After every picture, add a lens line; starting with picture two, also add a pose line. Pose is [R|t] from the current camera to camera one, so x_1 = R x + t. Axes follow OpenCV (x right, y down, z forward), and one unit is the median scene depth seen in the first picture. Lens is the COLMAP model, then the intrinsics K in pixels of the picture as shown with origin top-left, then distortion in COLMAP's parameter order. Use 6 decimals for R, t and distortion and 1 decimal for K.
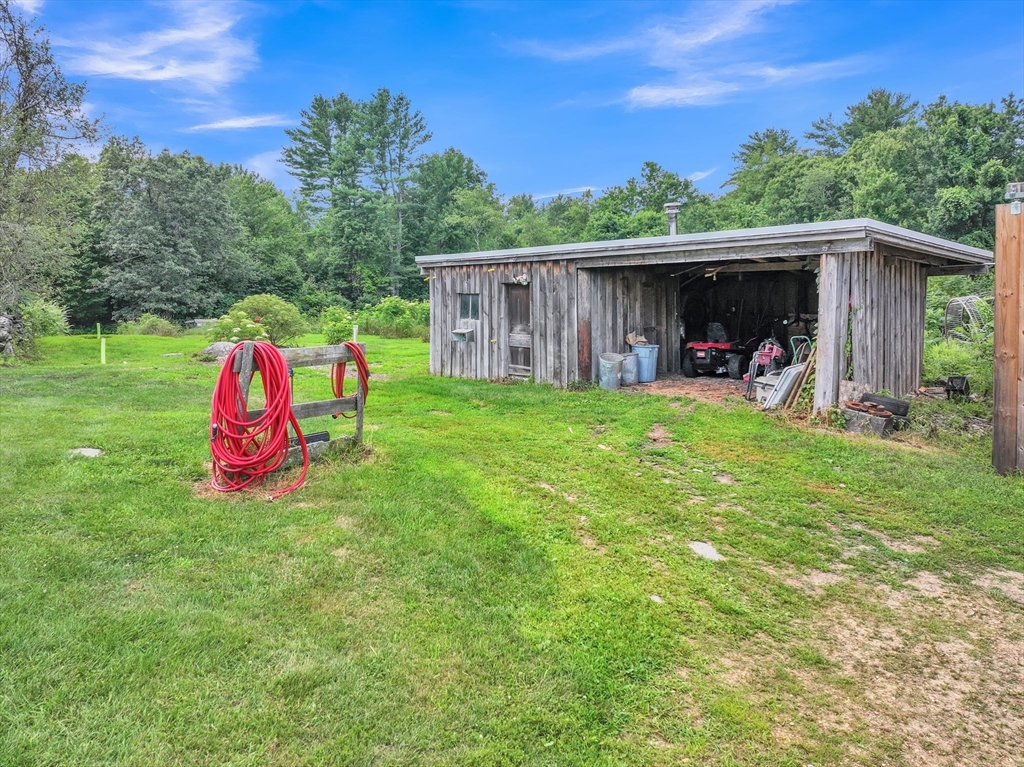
lens RADIAL K [[750.9, 0, 513.7], [0, 750.9, 359.1], [0, 0, 1]] dist [-0.000750, 0.000526]
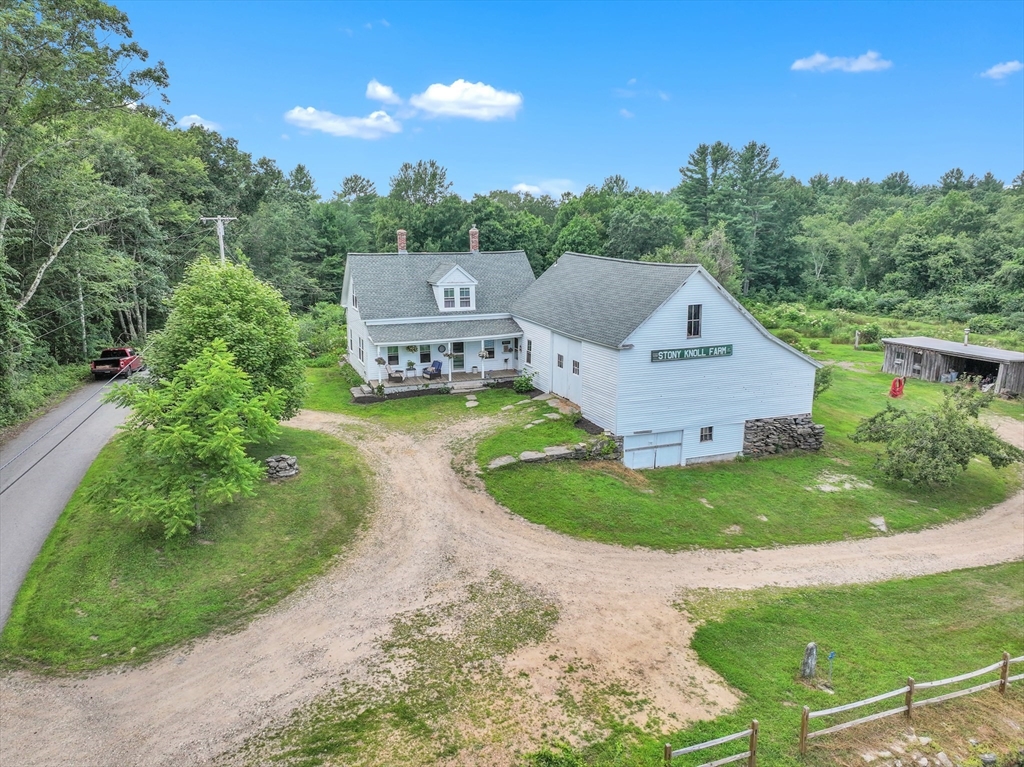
lens RADIAL K [[736.7, 0, 512.0], [0, 736.7, 383.5], [0, 0, 1]] dist [0.009348, 0.000723]
pose [[0.948177, 0.087419, -0.305482, -0.728486], [-0.049555, 0.990329, 0.129587, -0.303971], [0.313856, -0.107733, 0.943339, -2.955899]]
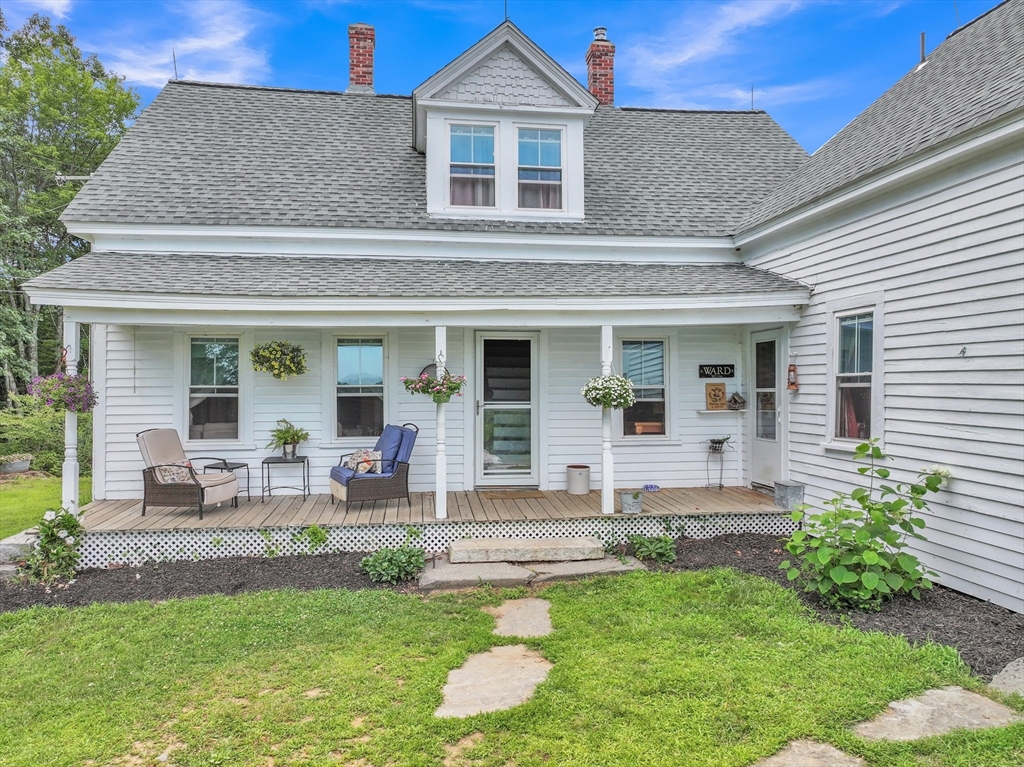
lens RADIAL K [[731.7, 0, 506.5], [0, 731.7, 383.1], [0, 0, 1]] dist [0.013772, 0.003245]
pose [[0.848503, 0.012235, -0.529049, -1.395267], [-0.067176, 0.994135, -0.084748, -0.028471], [0.524910, 0.107448, 0.844349, -1.057592]]
